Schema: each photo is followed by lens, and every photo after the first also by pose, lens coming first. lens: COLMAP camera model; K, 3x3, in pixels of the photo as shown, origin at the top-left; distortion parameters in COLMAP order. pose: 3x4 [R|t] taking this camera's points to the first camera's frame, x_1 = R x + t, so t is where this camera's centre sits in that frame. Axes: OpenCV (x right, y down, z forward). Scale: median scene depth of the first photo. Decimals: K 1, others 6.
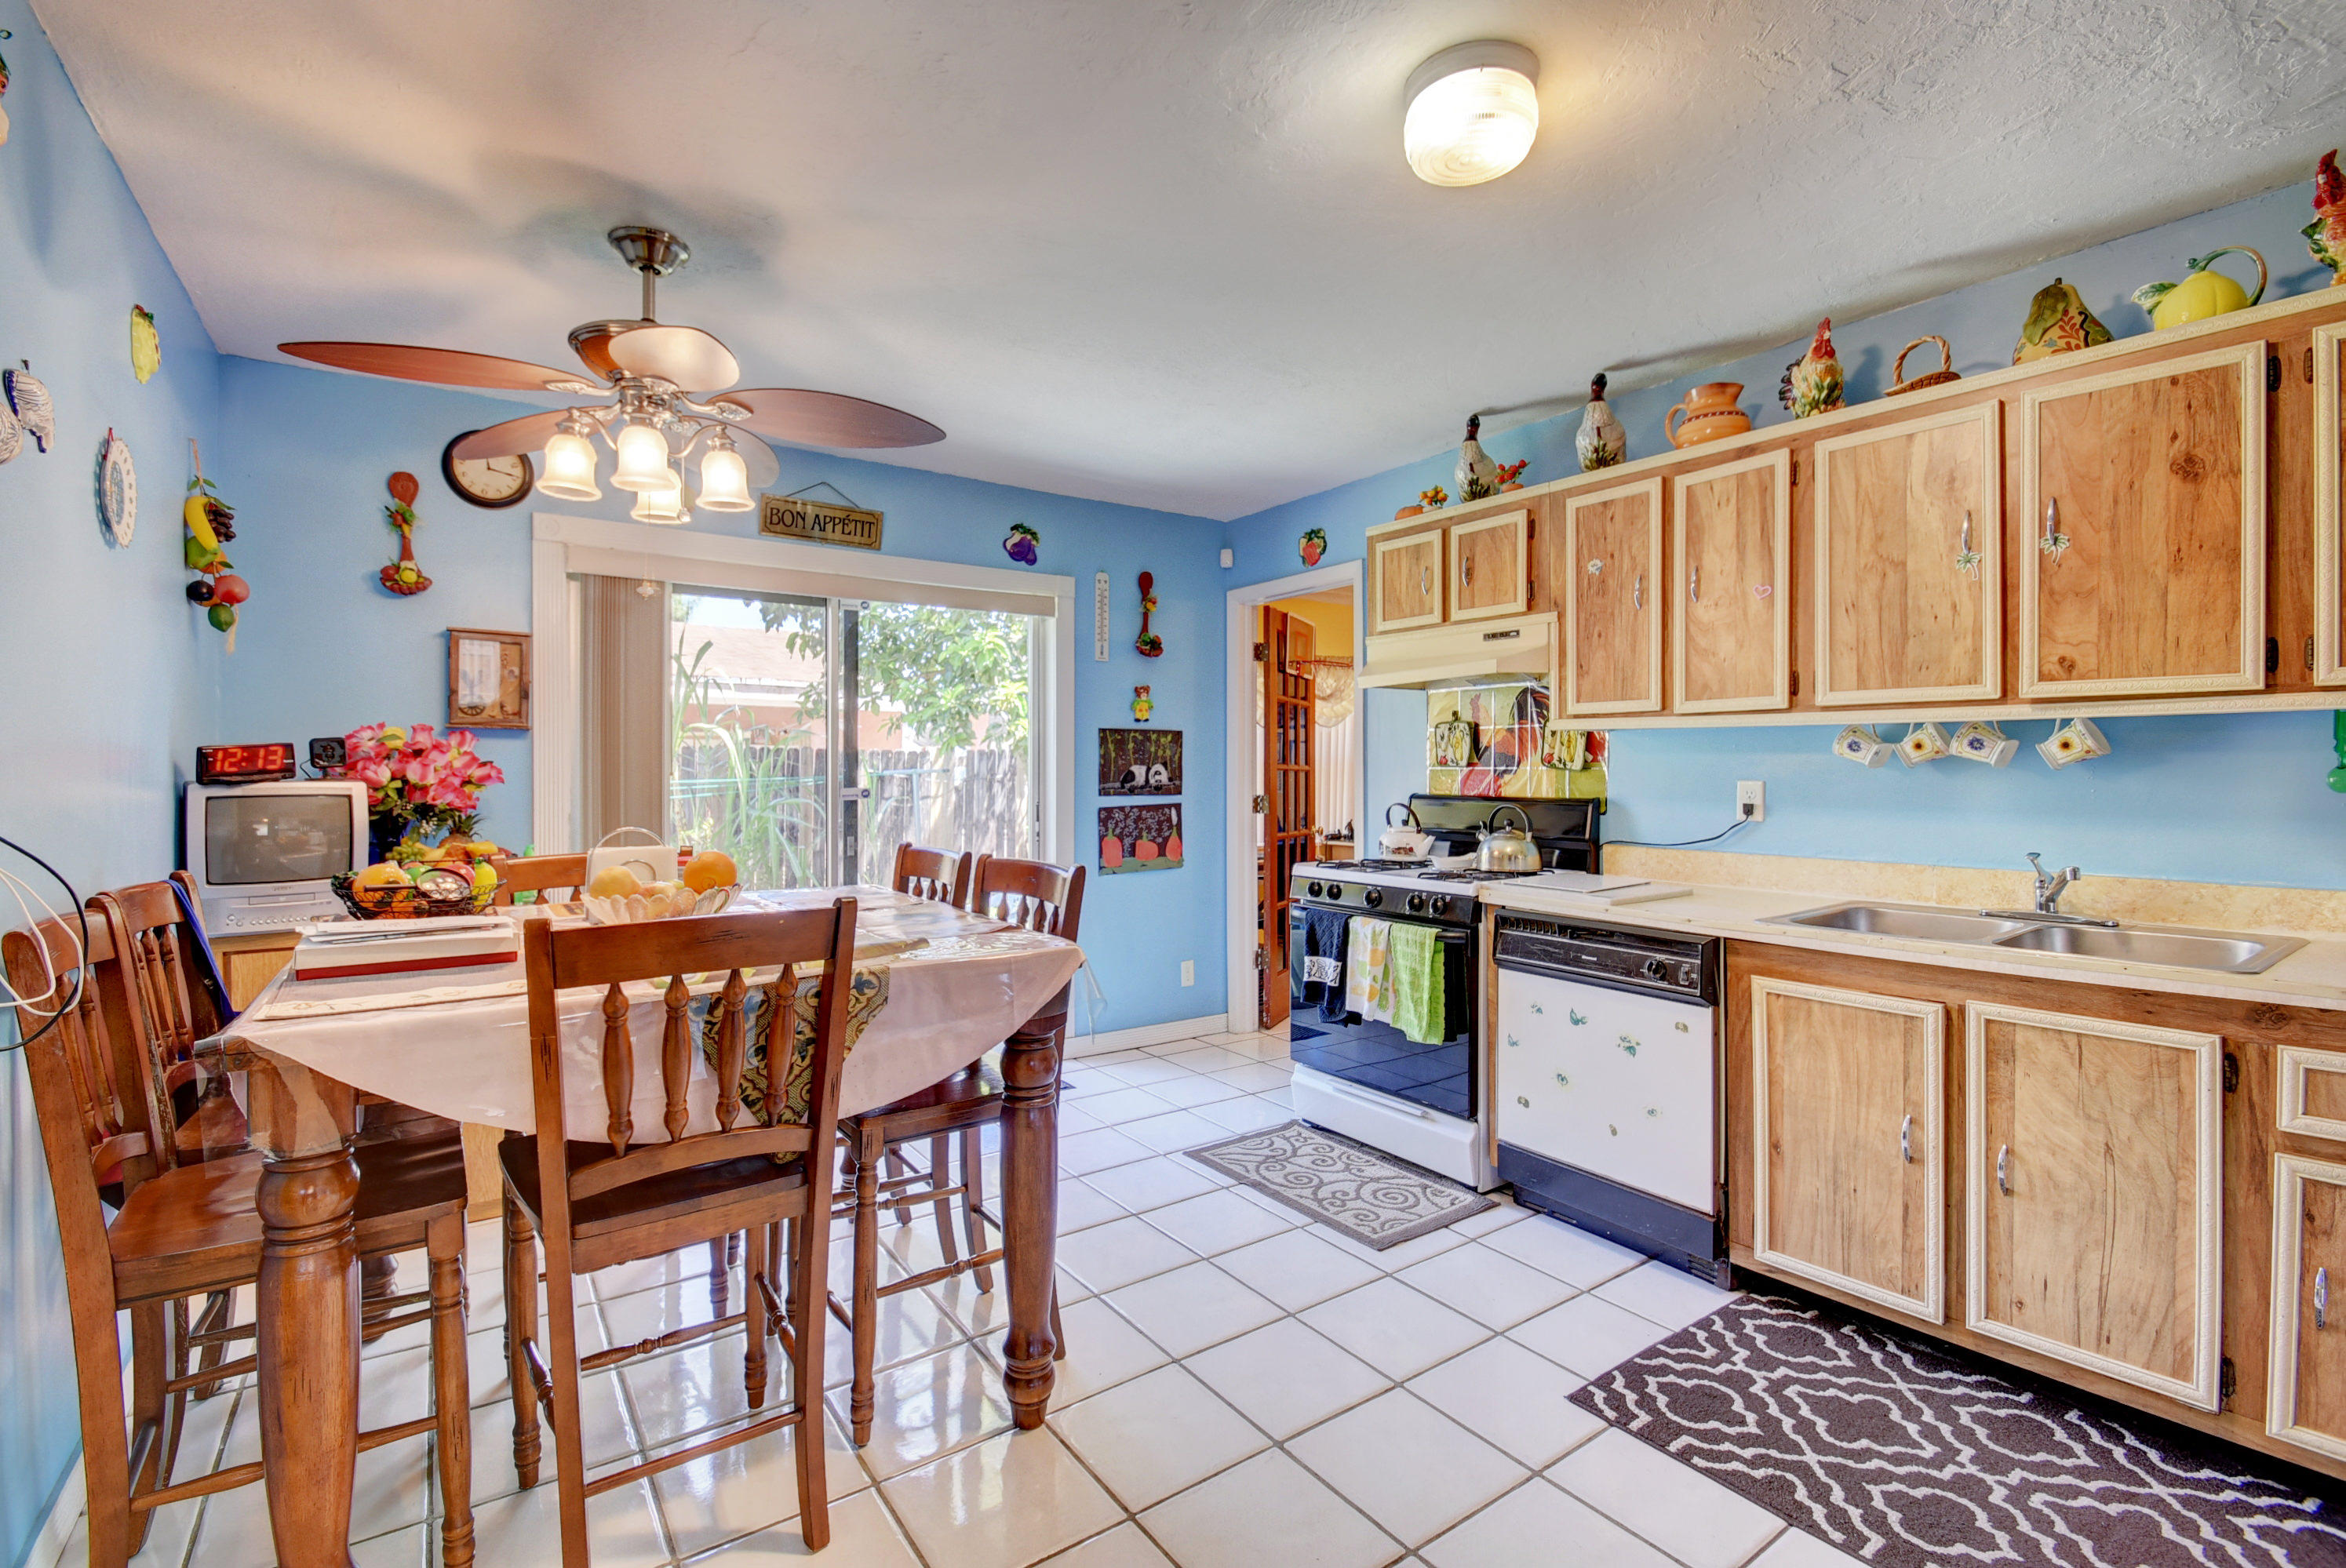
lens RADIAL K [[1021.5, 0, 1160.6], [0, 1021.5, 775.6], [0, 0, 1]] dist [-0.002312, -0.006565]
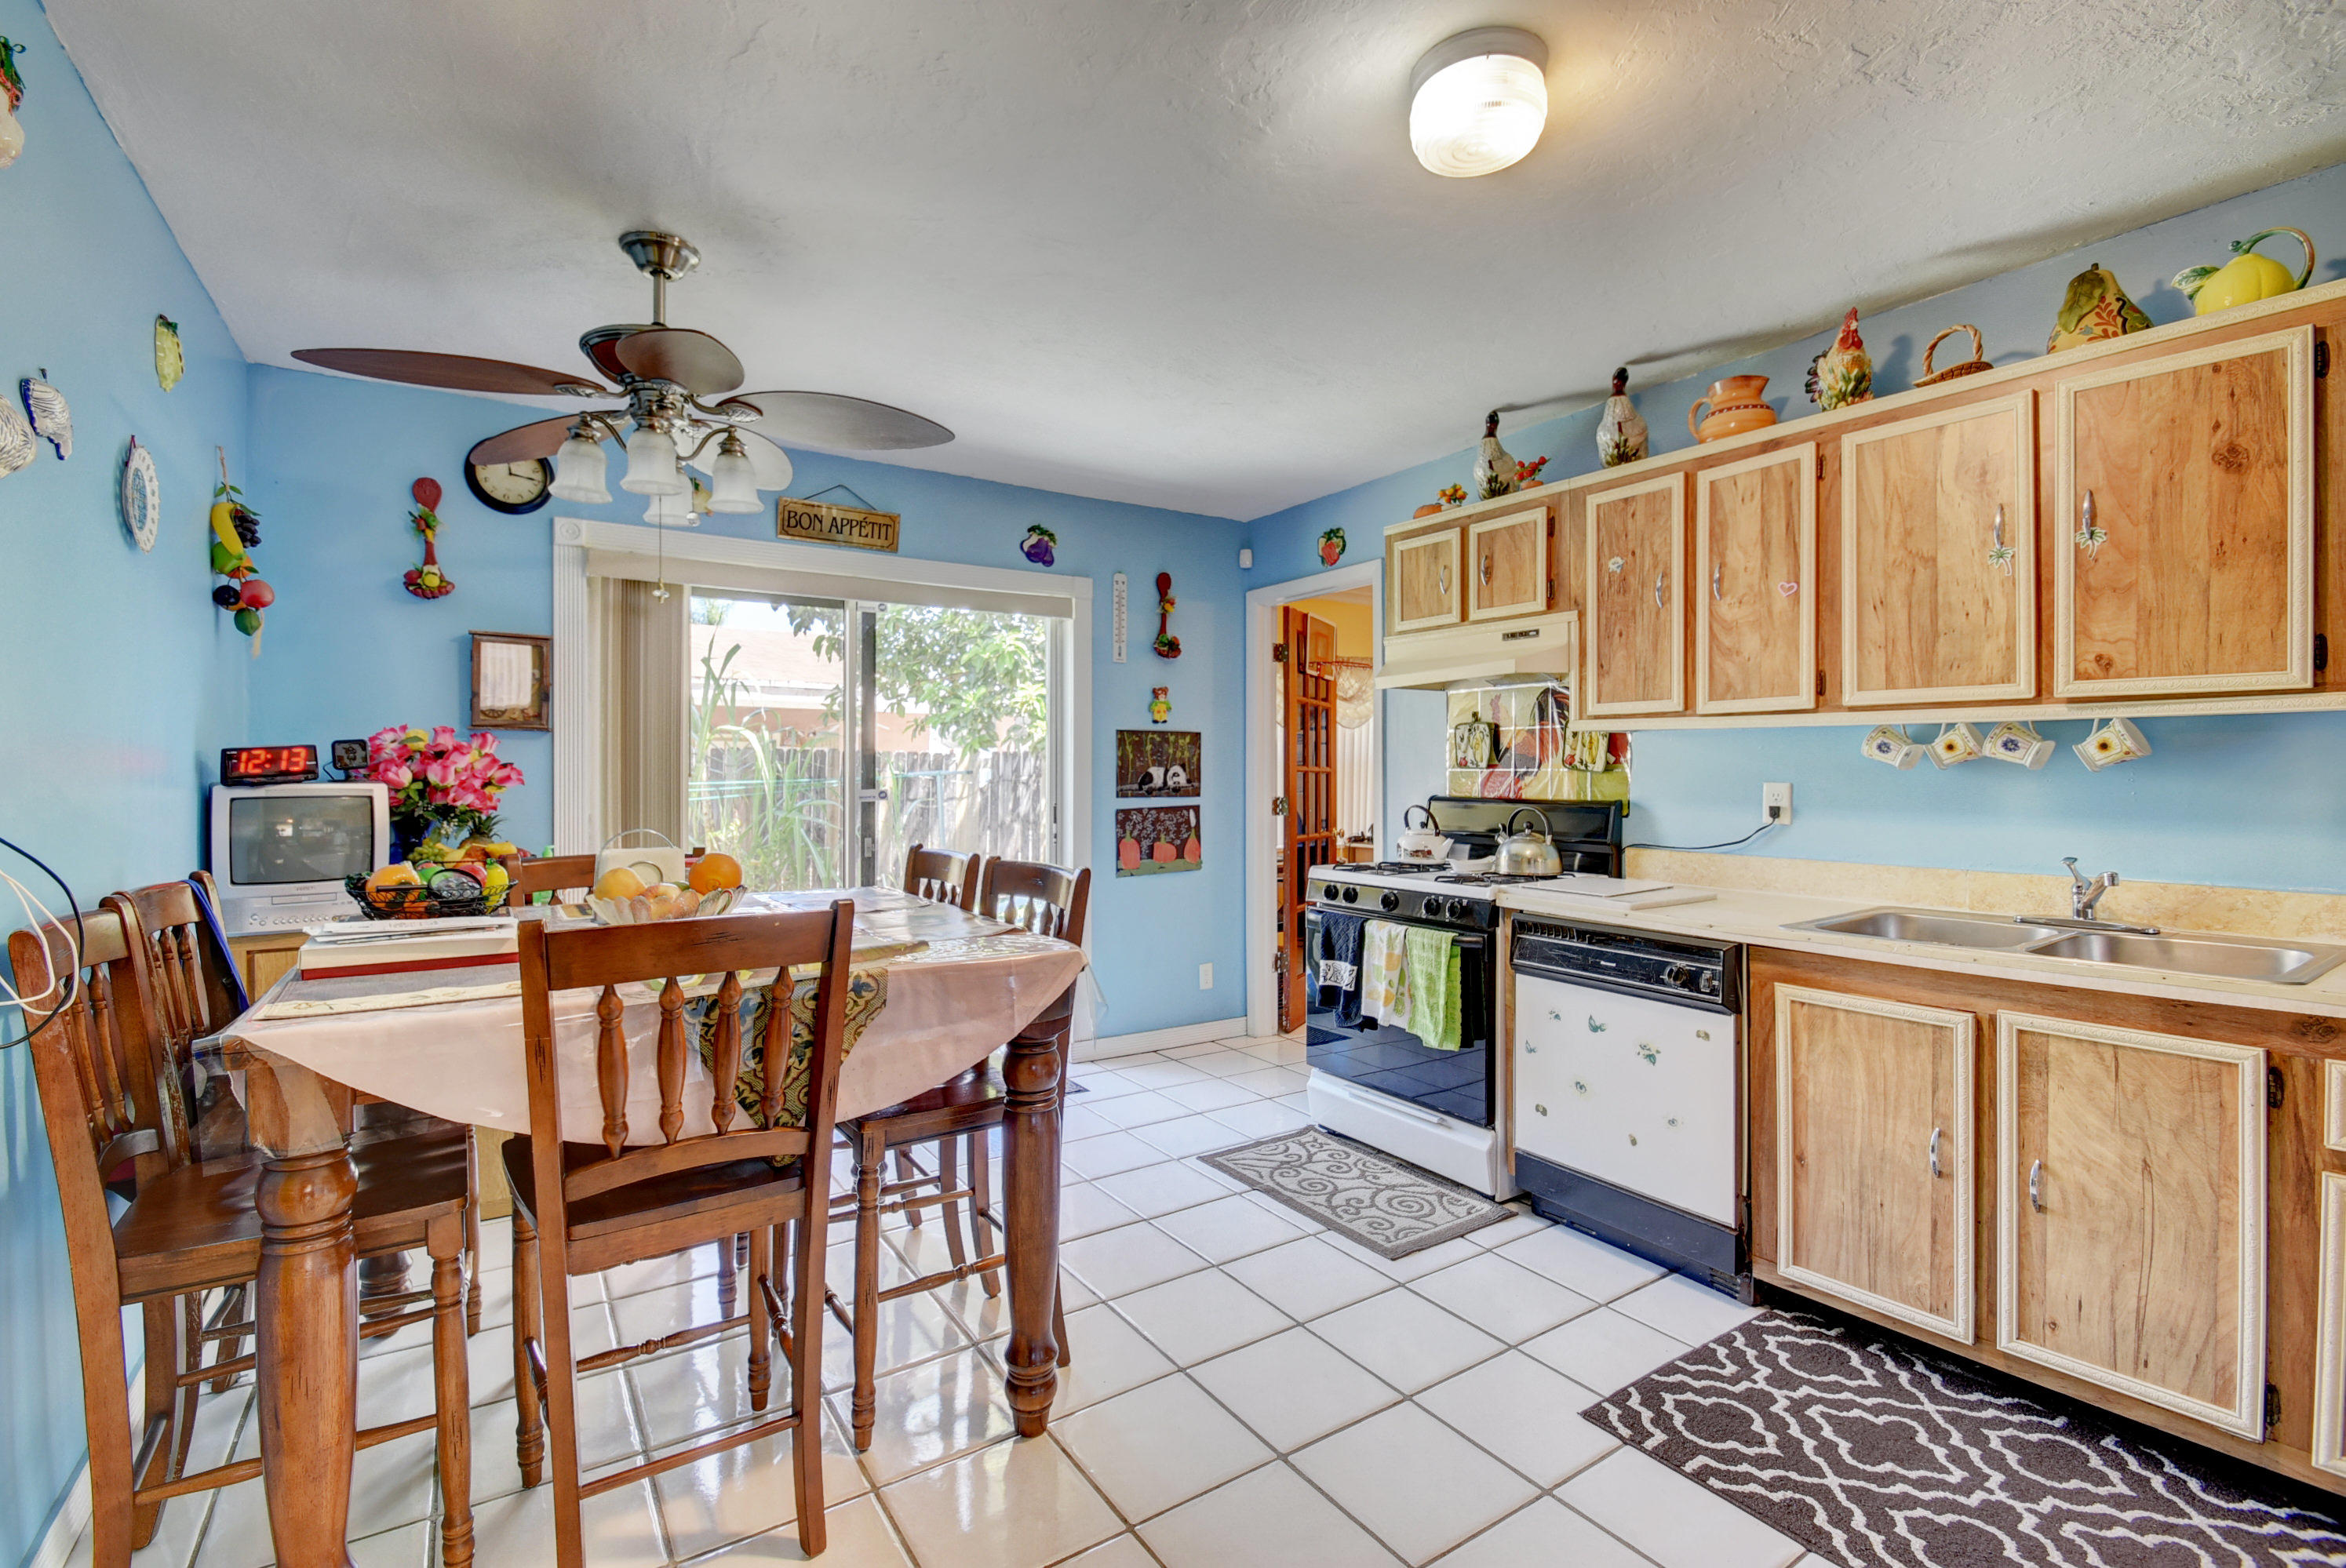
lens RADIAL K [[1021.5, 0, 1160.6], [0, 1021.5, 775.6], [0, 0, 1]] dist [-0.002312, -0.006565]
pose [[0.999601, 0.000202, -0.028242, 0.021509], [-0.000246, 0.999999, -0.001563, -0.000225], [0.028242, 0.001569, 0.999600, 0.009960]]
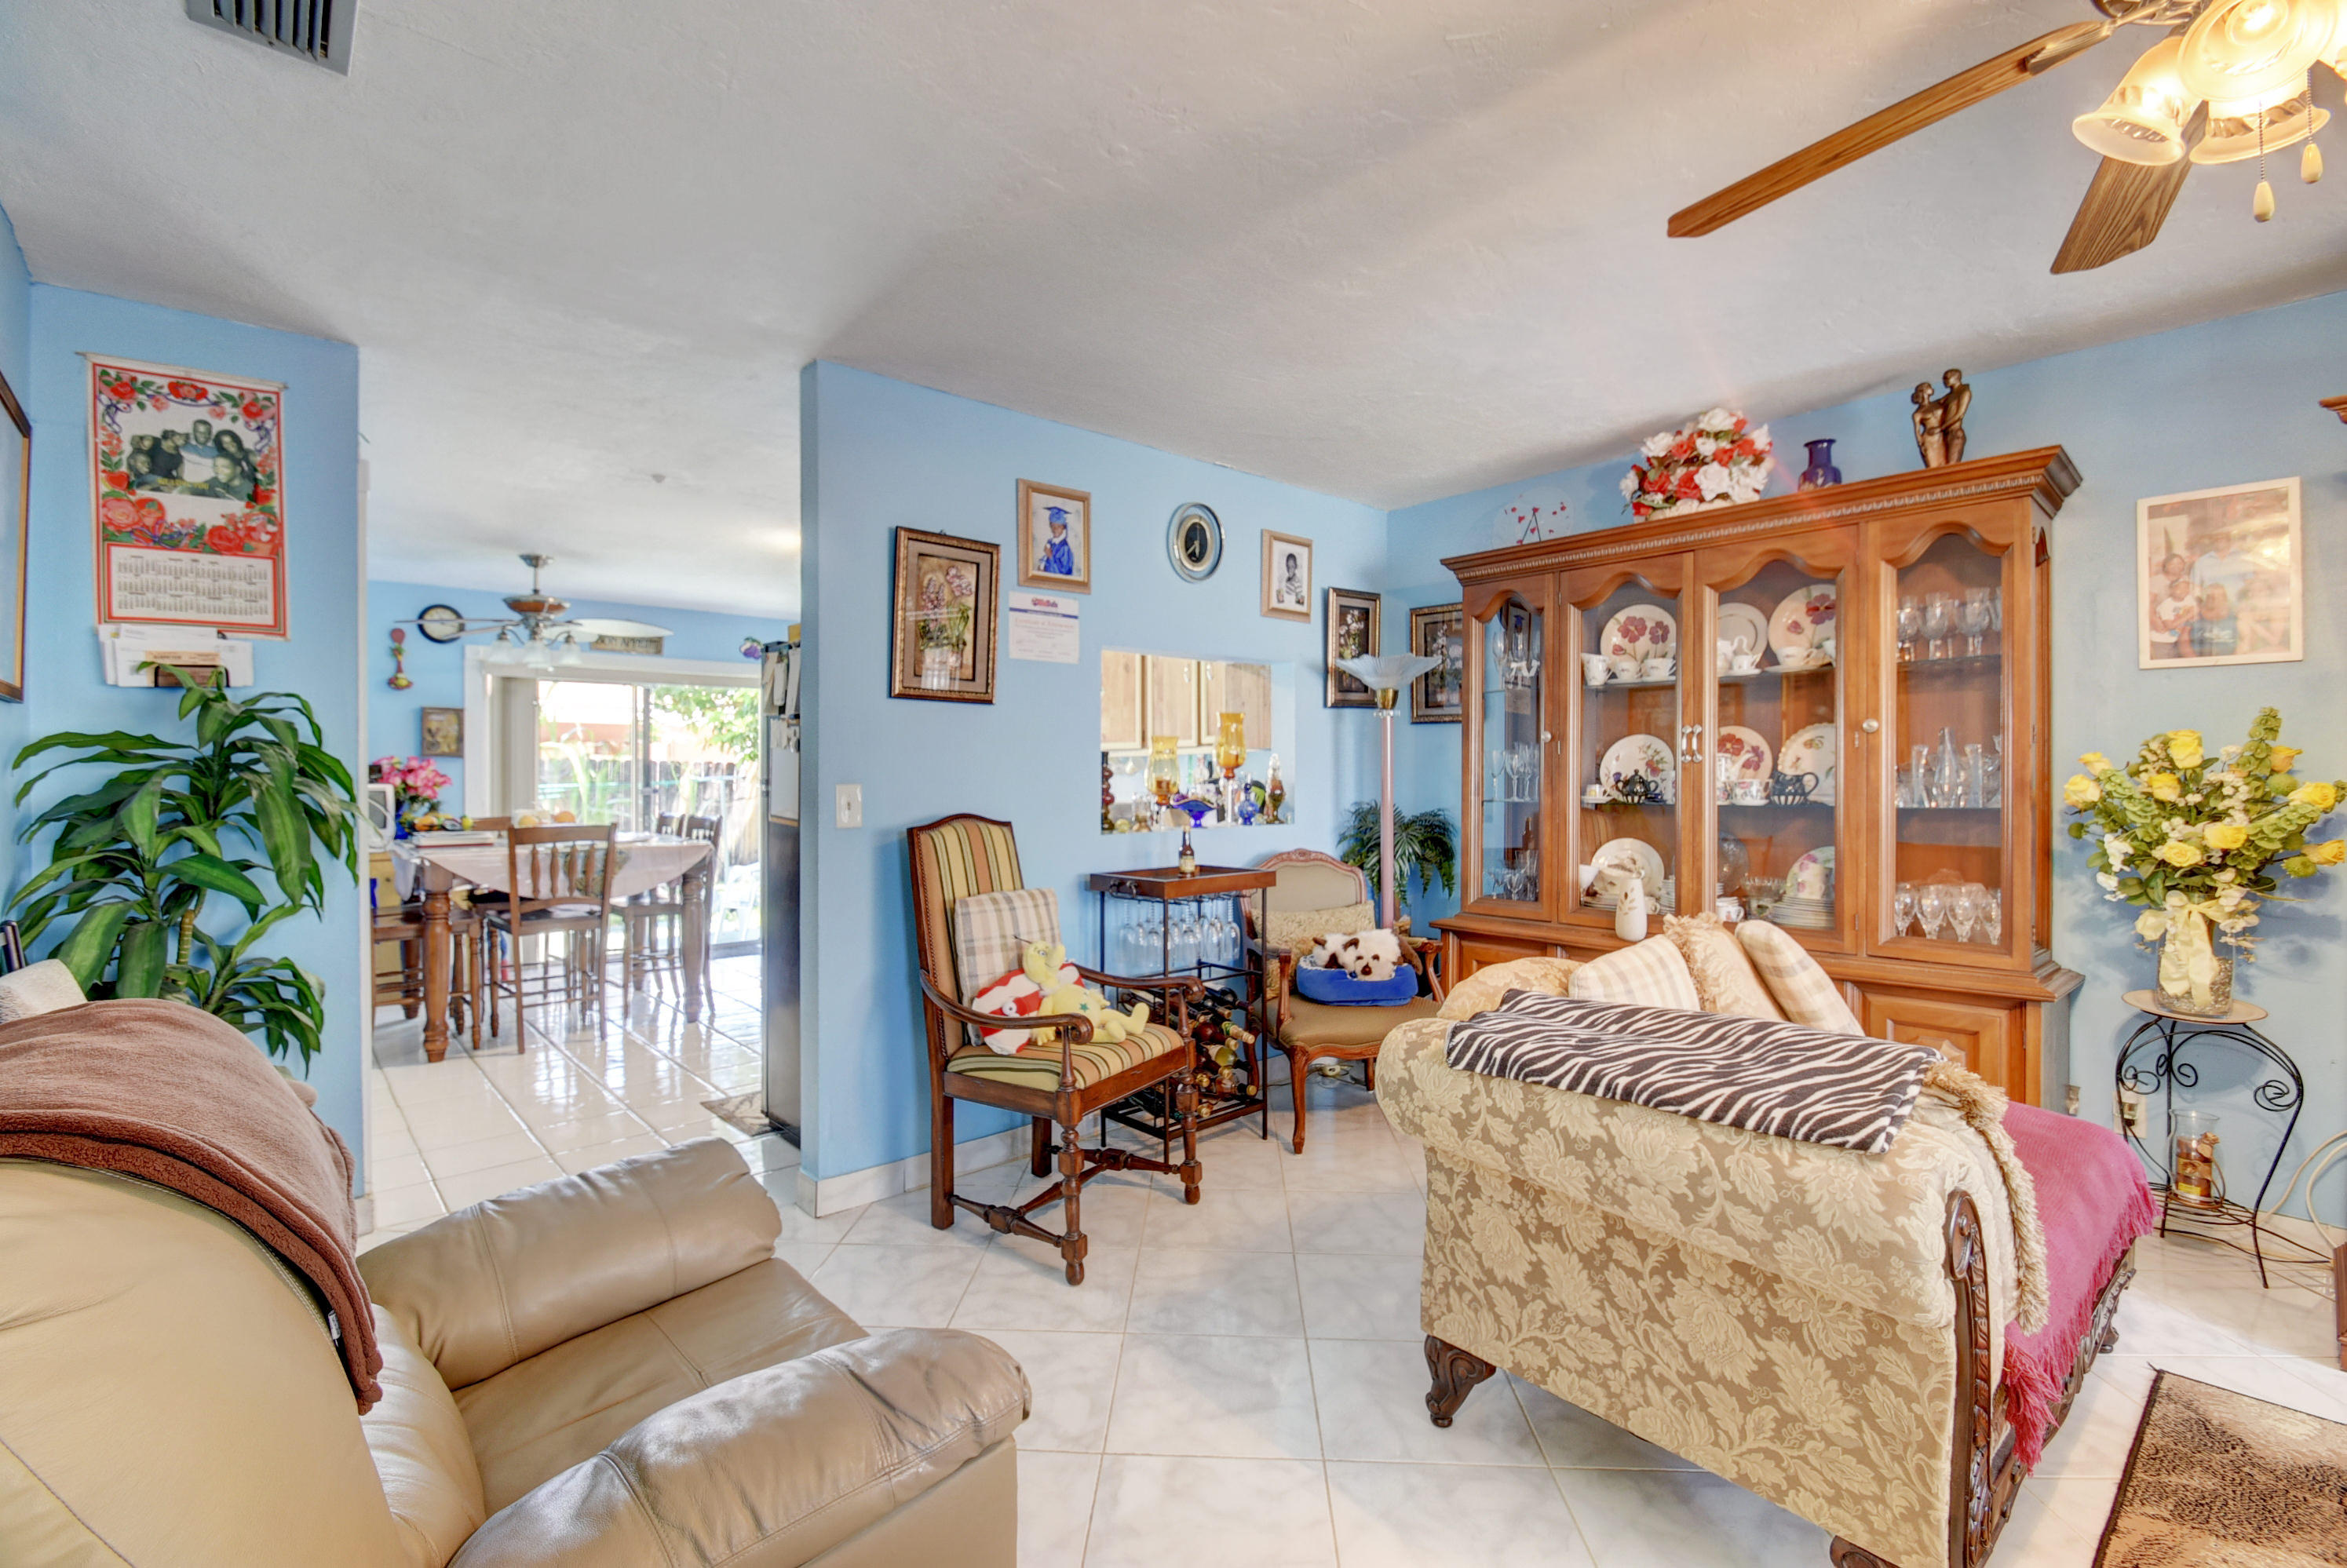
lens RADIAL K [[1022.0, 0, 1161.0], [0, 1022.0, 775.6], [0, 0, 1]] dist [-0.002312, -0.006565]
pose [[0.992591, -0.003908, 0.121438, 0.663807], [0.004484, 0.999980, -0.004467, 0.004502], [-0.121418, 0.004979, 0.992589, -1.560625]]
